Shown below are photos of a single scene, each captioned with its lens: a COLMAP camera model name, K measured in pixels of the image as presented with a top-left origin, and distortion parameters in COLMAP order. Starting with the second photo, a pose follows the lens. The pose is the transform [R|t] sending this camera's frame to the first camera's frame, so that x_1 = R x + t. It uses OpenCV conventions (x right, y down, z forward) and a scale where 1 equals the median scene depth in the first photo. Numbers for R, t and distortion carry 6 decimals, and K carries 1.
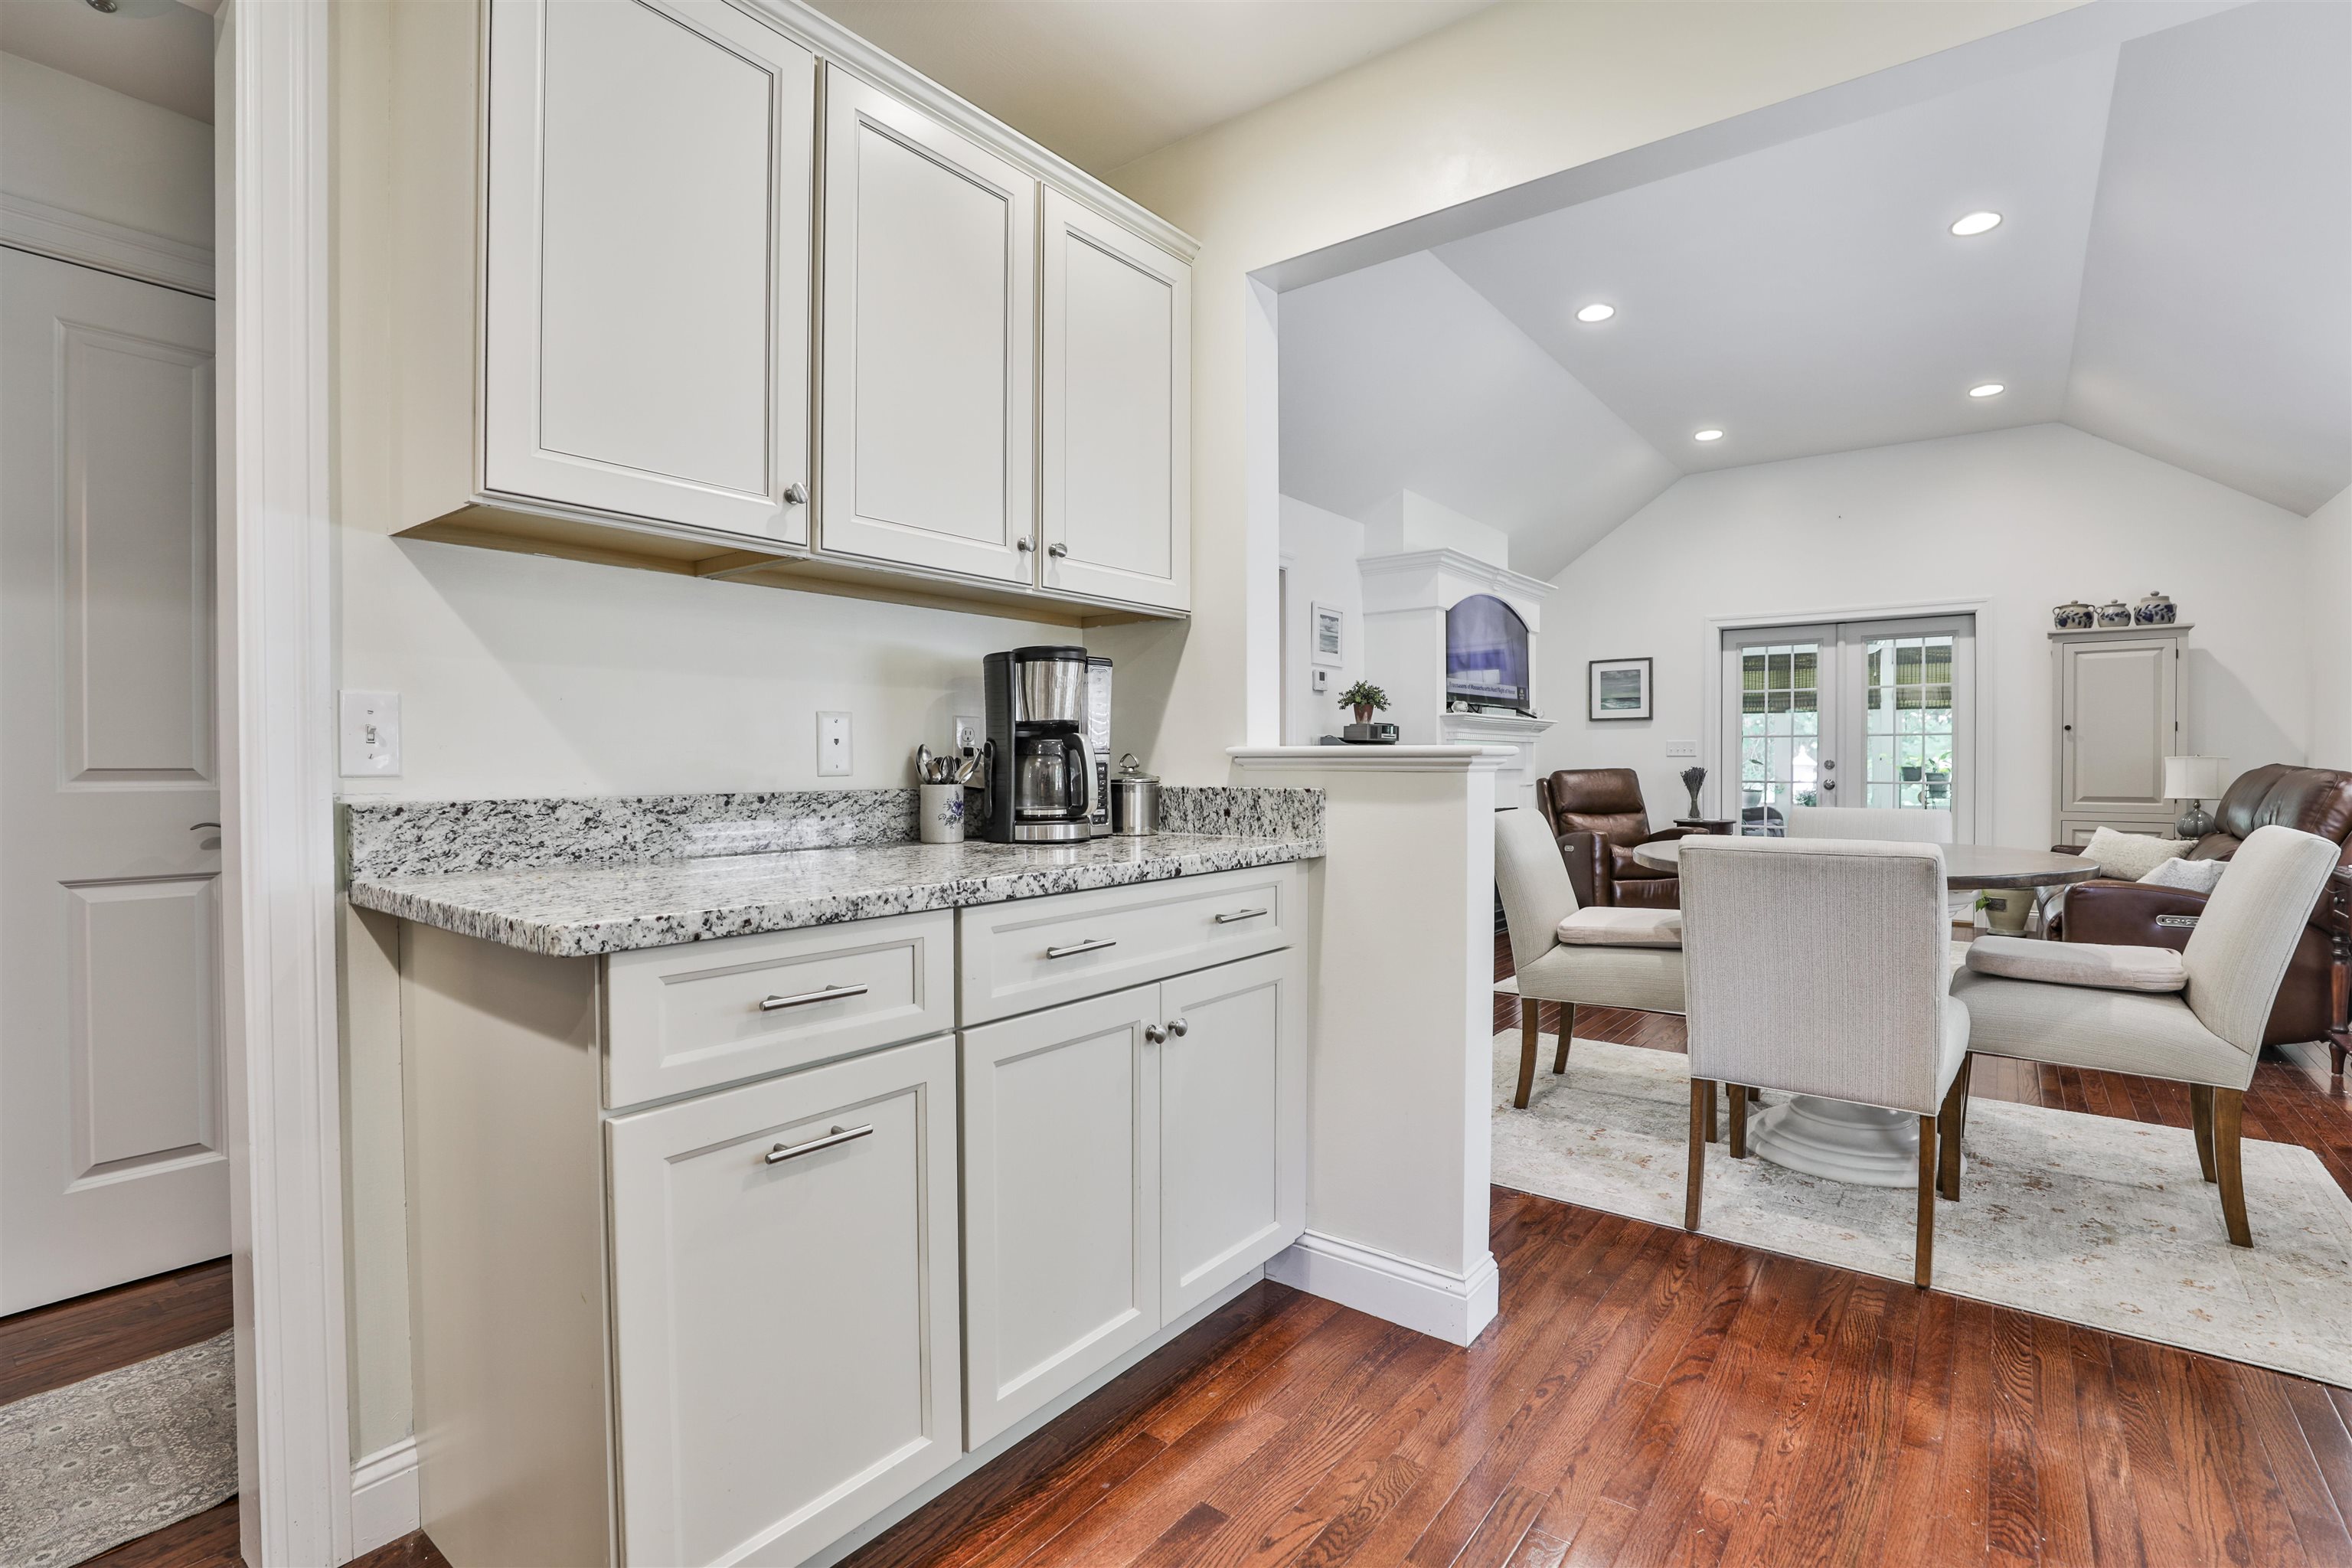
lens RADIAL K [[1091.0, 0, 1176.0], [0, 1091.0, 784.0], [0, 0, 1]] dist [-0.043525, 0.013571]
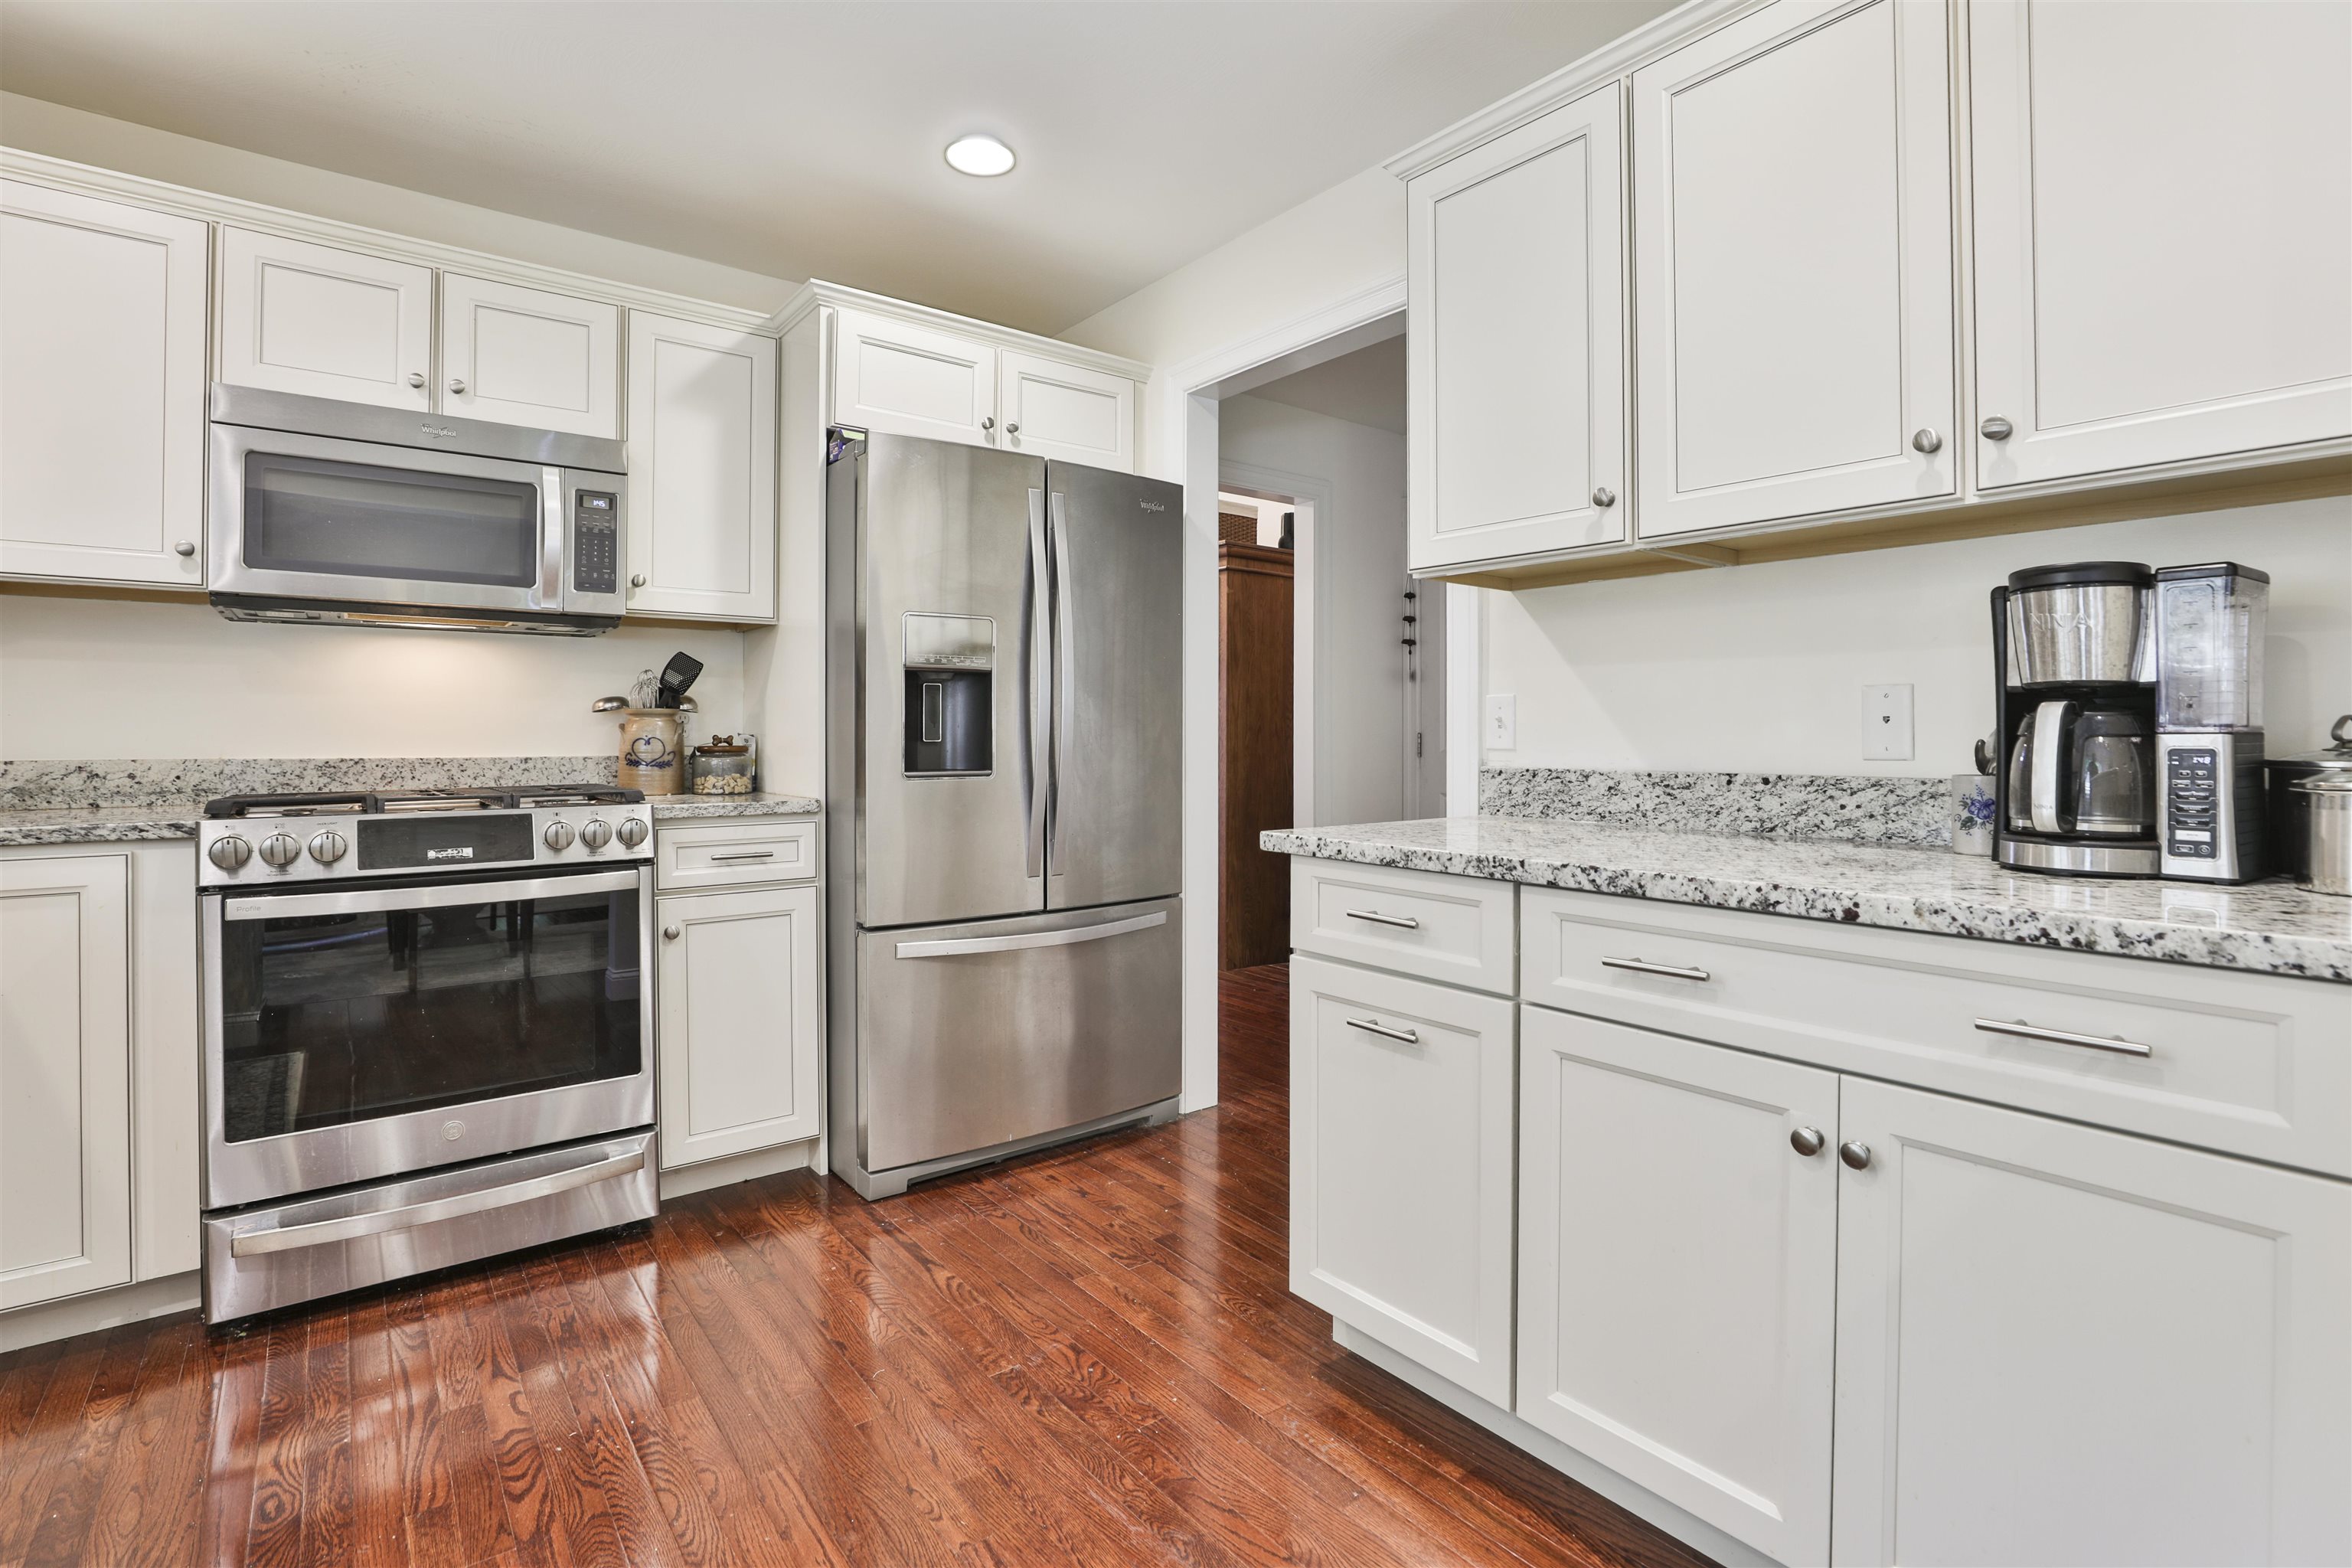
lens RADIAL K [[1106.9, 0, 1174.3], [0, 1106.9, 731.2], [0, 0, 1]] dist [-0.045599, 0.009694]
pose [[-0.241593, -0.001032, -0.970377, 0.533166], [-0.021760, 0.999754, 0.004354, -0.017680], [0.970134, 0.022167, -0.241556, 0.547840]]
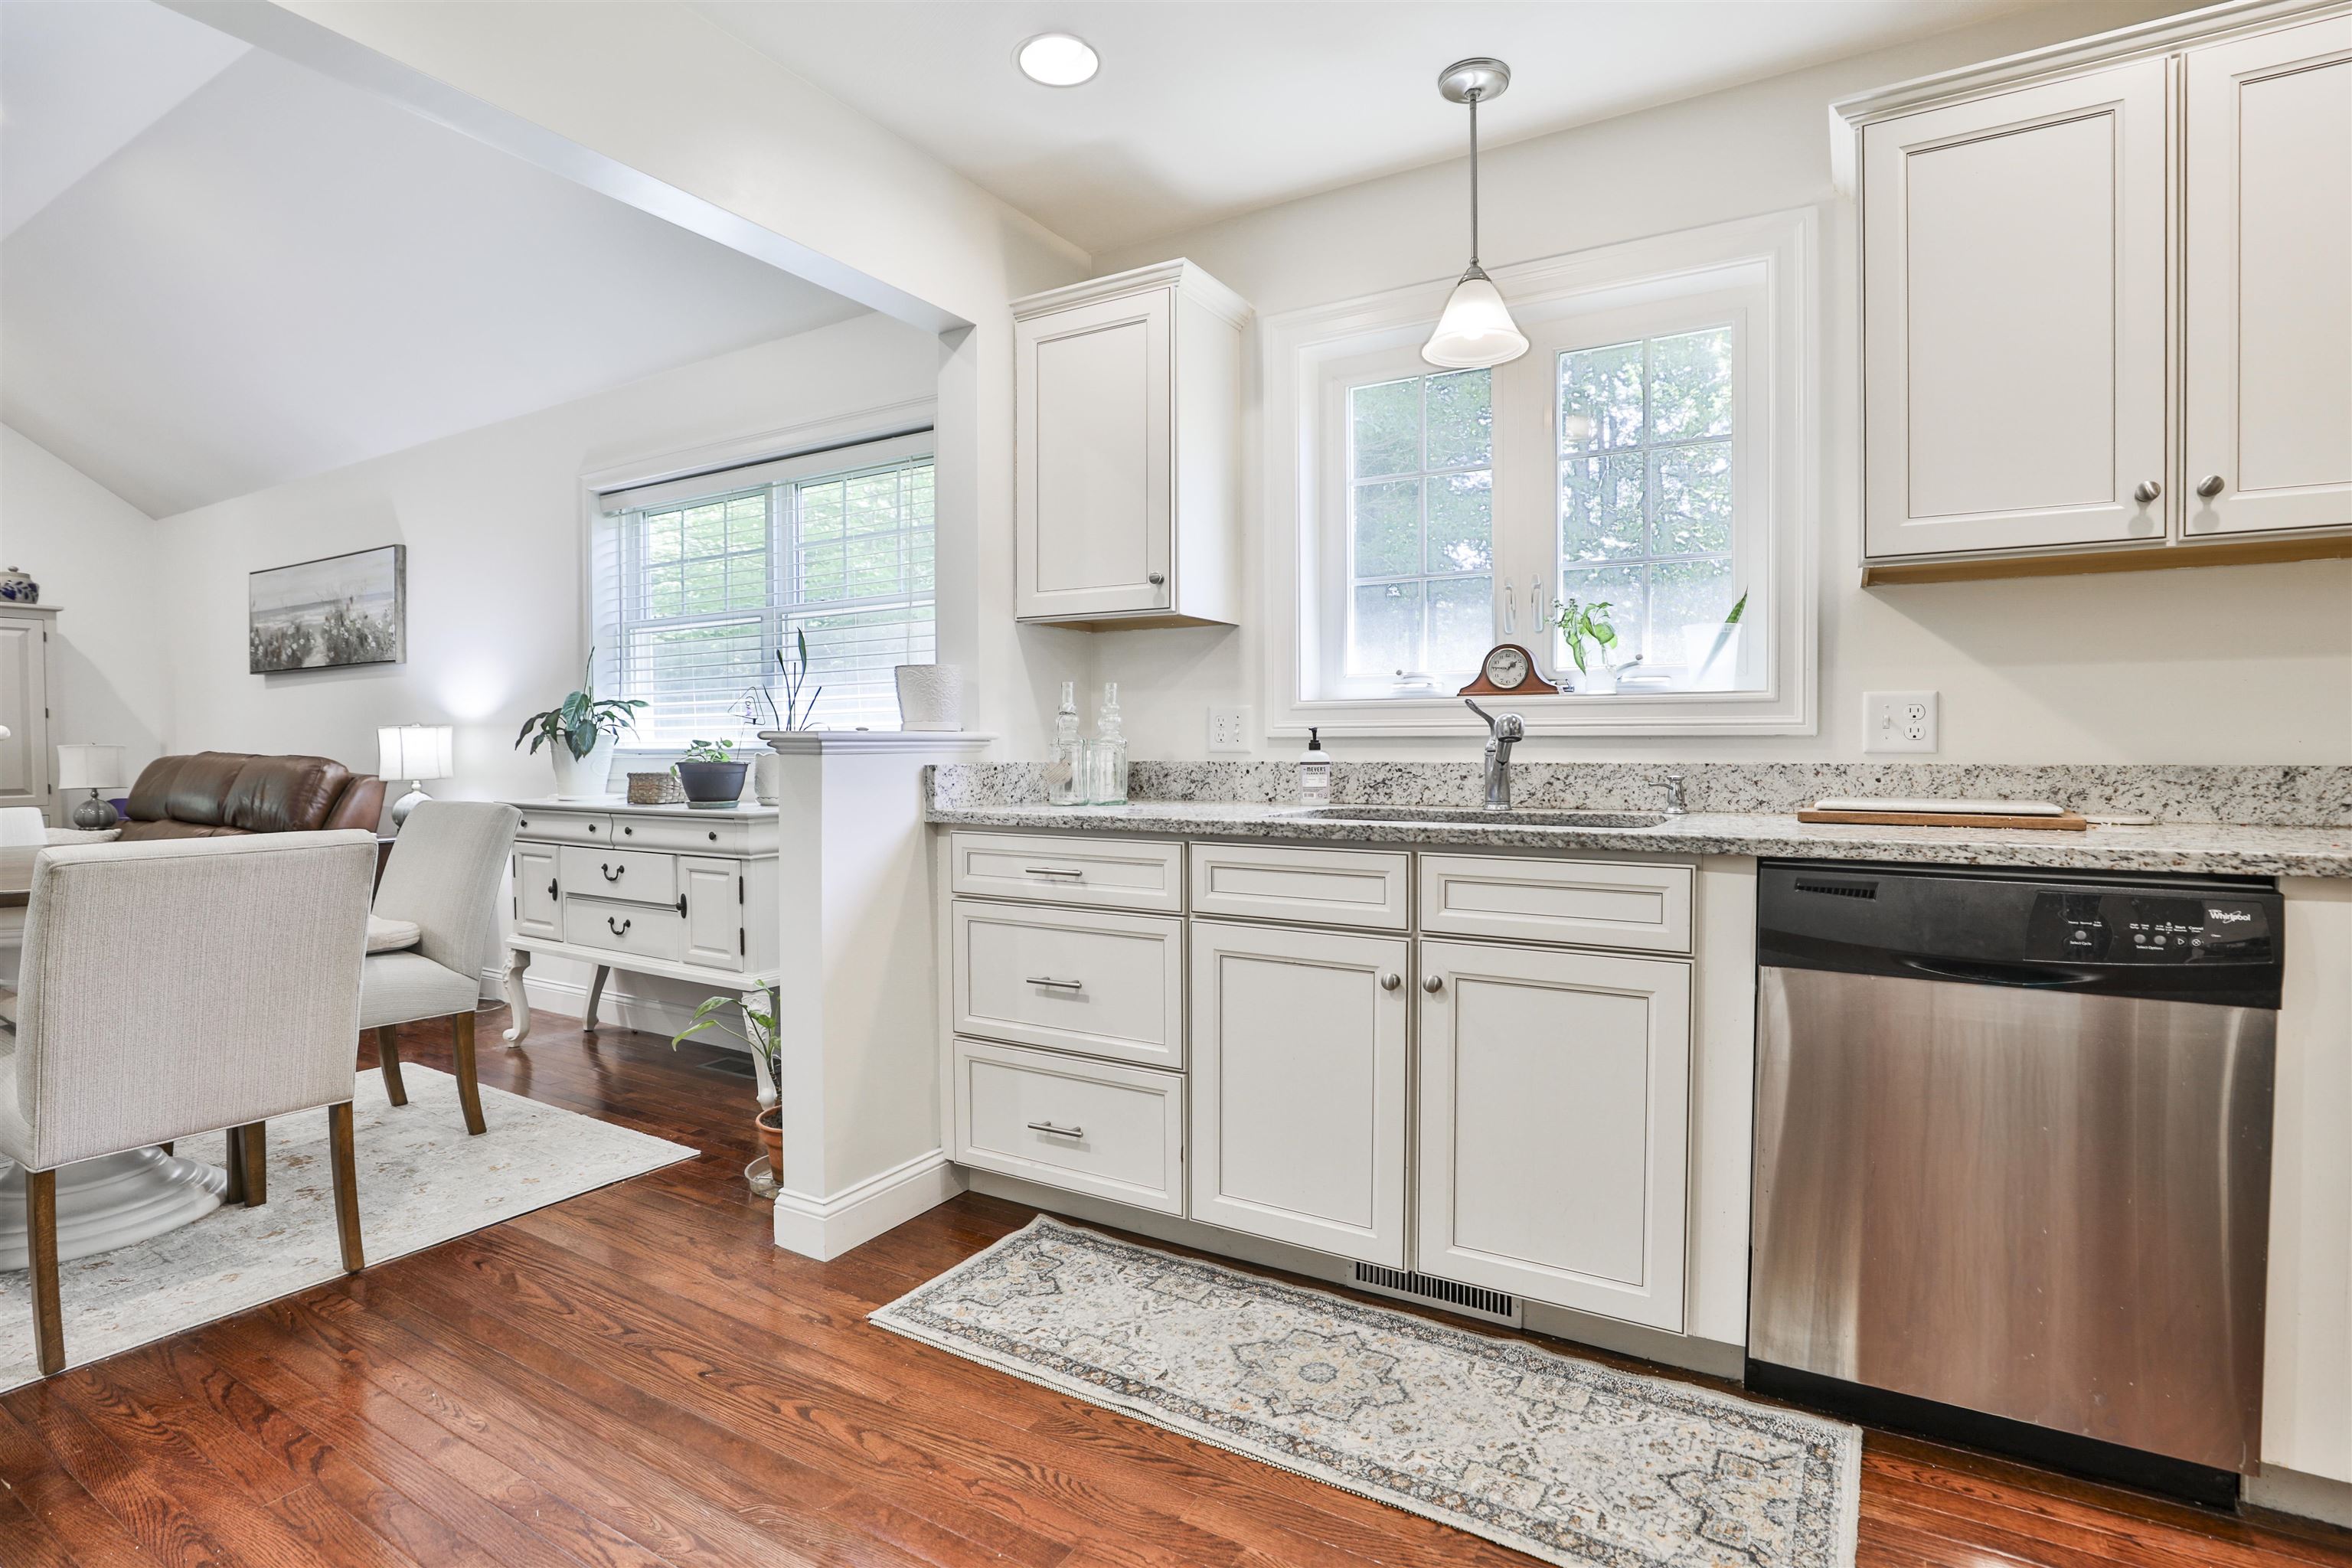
lens RADIAL K [[1127.9, 0, 1184.4], [0, 1127.9, 767.8], [0, 0, 1]] dist [-0.045925, 0.017900]
pose [[-0.134749, -0.020049, 0.990677, -0.370154], [0.026026, 0.999379, 0.023765, -0.006195], [-0.990538, 0.028986, -0.134143, 0.312123]]
